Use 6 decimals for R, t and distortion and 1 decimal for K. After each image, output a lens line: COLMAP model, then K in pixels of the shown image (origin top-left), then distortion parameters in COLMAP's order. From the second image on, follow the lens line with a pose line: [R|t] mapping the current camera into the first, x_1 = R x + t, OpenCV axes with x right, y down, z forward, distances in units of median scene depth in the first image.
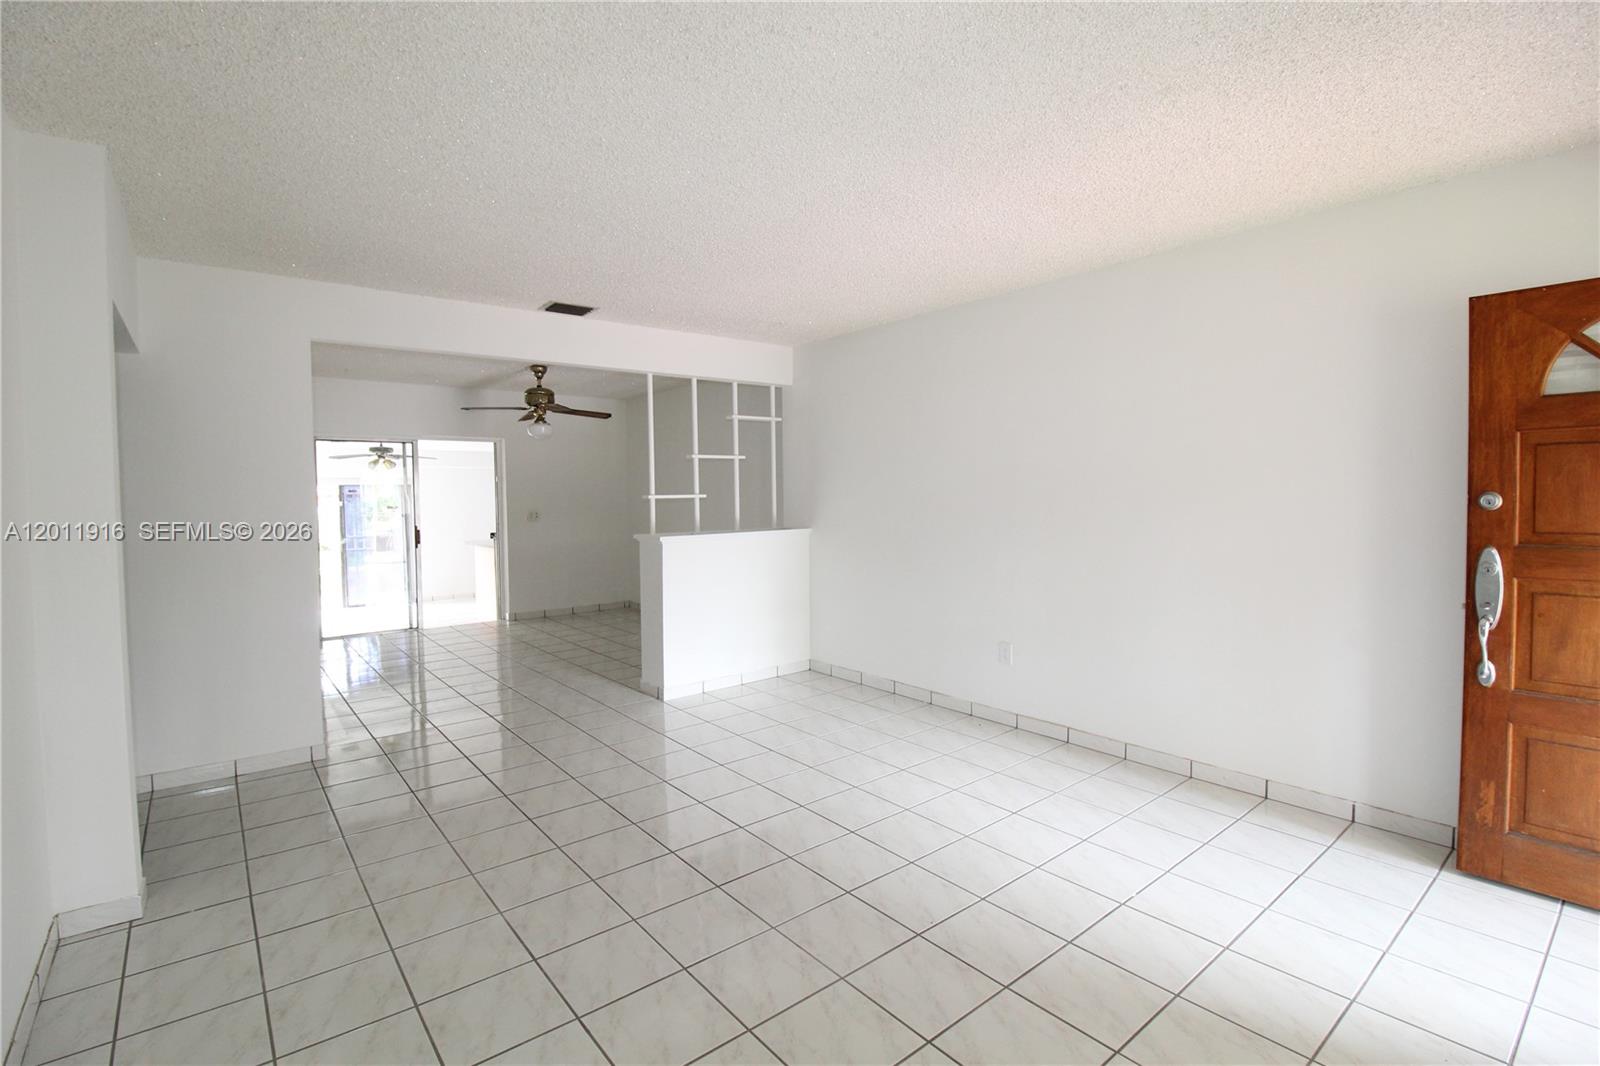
lens RADIAL K [[741.7, 0, 798.9], [0, 741.7, 525.0], [0, 0, 1]] dist [0.005077, -0.015991]
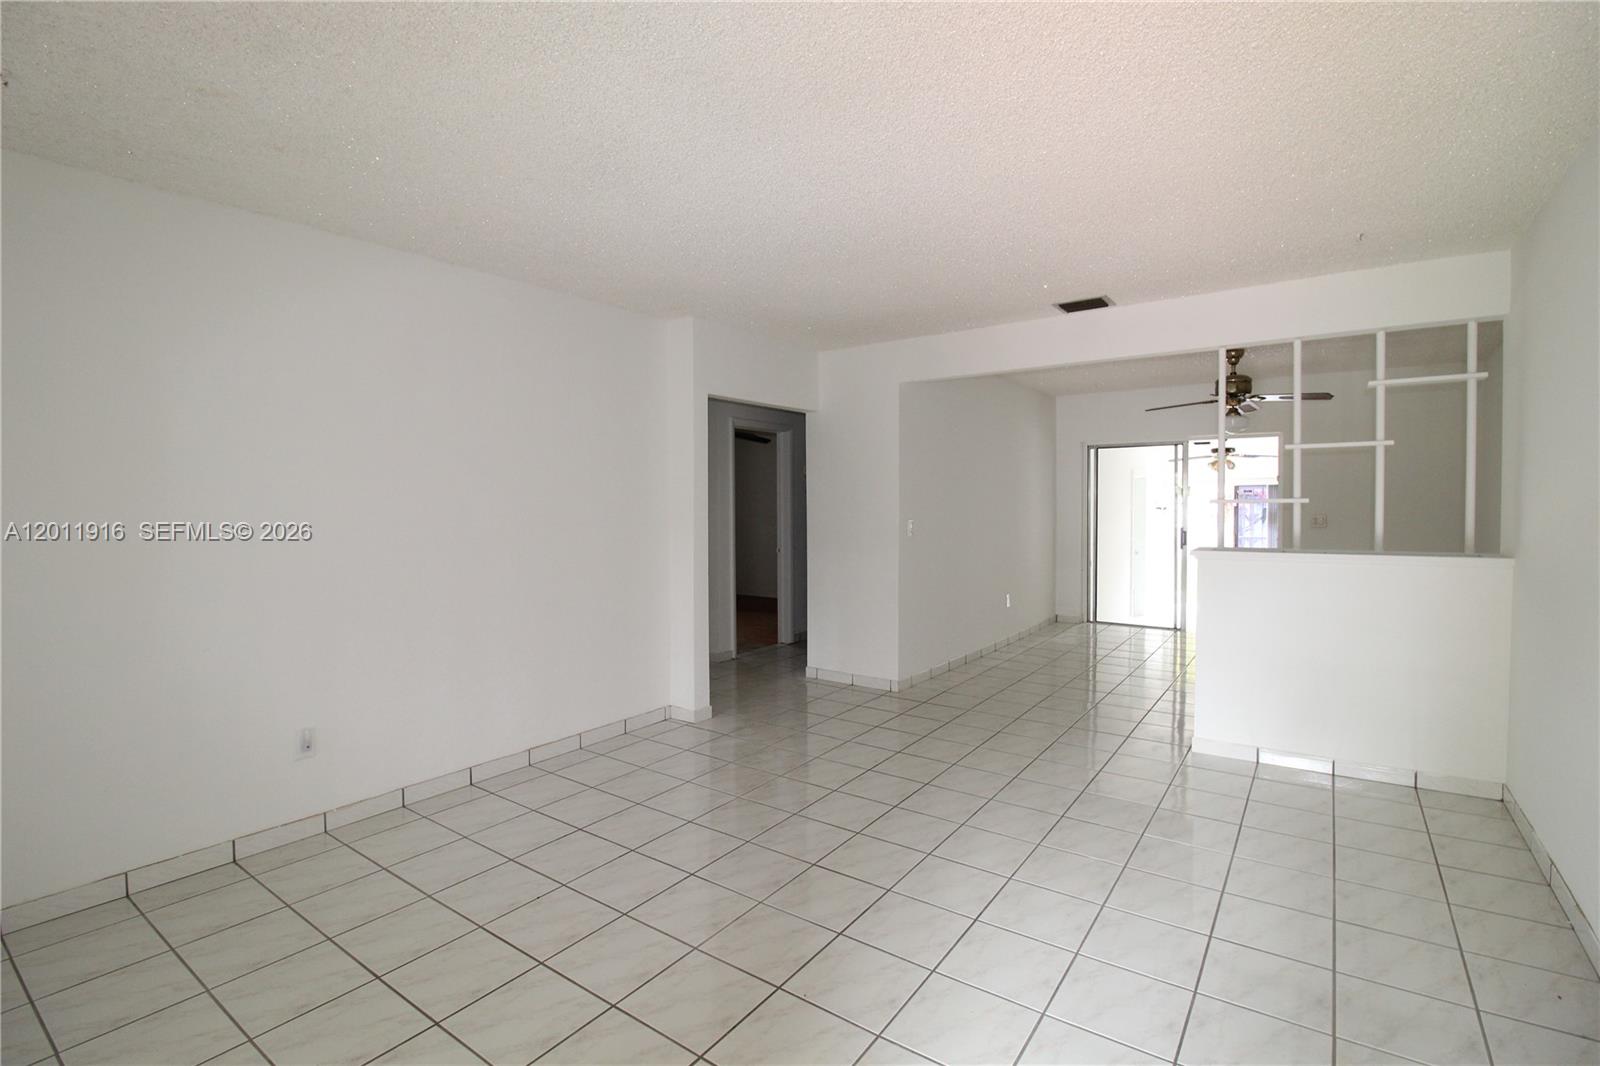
lens RADIAL K [[741.7, 0, 798.9], [0, 741.7, 525.0], [0, 0, 1]] dist [0.005077, -0.015991]
pose [[0.262337, 0.041863, -0.964068, 0.372645], [-0.039316, 0.998693, 0.032668, -0.016504], [0.964175, 0.029333, 0.263640, 0.280093]]
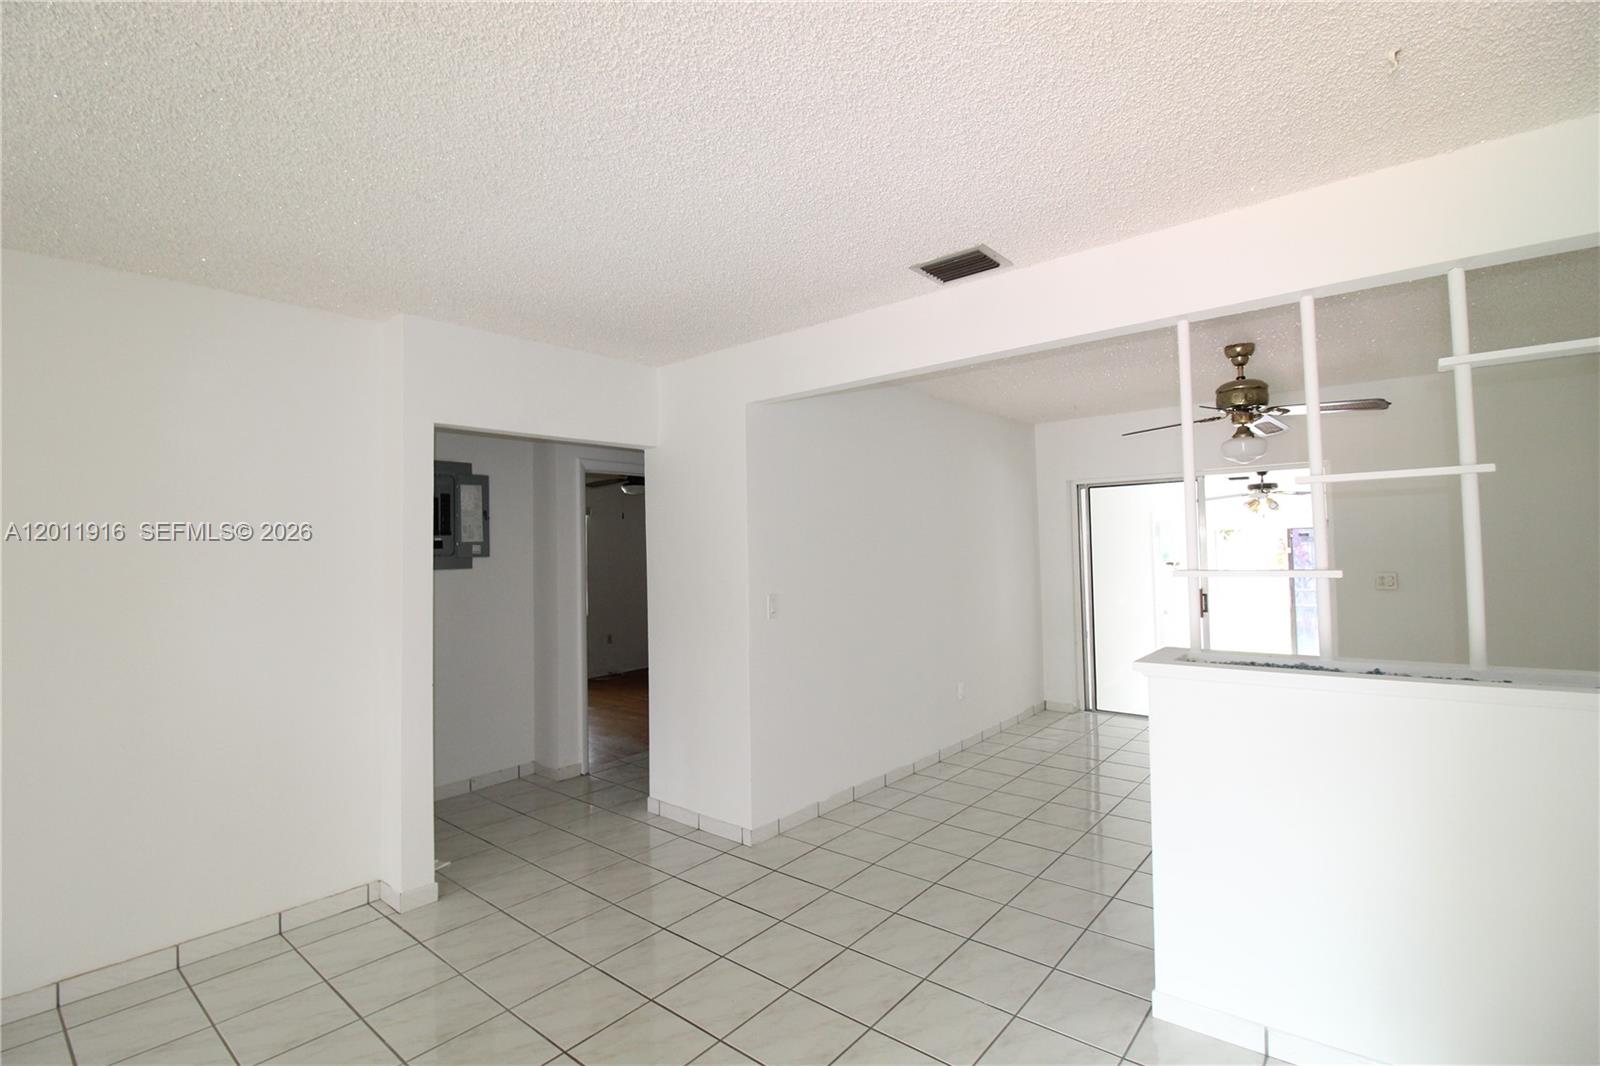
lens RADIAL K [[741.7, 0, 798.9], [0, 741.7, 525.0], [0, 0, 1]] dist [0.005077, -0.015991]
pose [[0.188811, -0.021110, -0.981787, 0.184348], [-0.023176, 0.999395, -0.025946, -0.041006], [0.981740, 0.027652, 0.188208, 0.532011]]
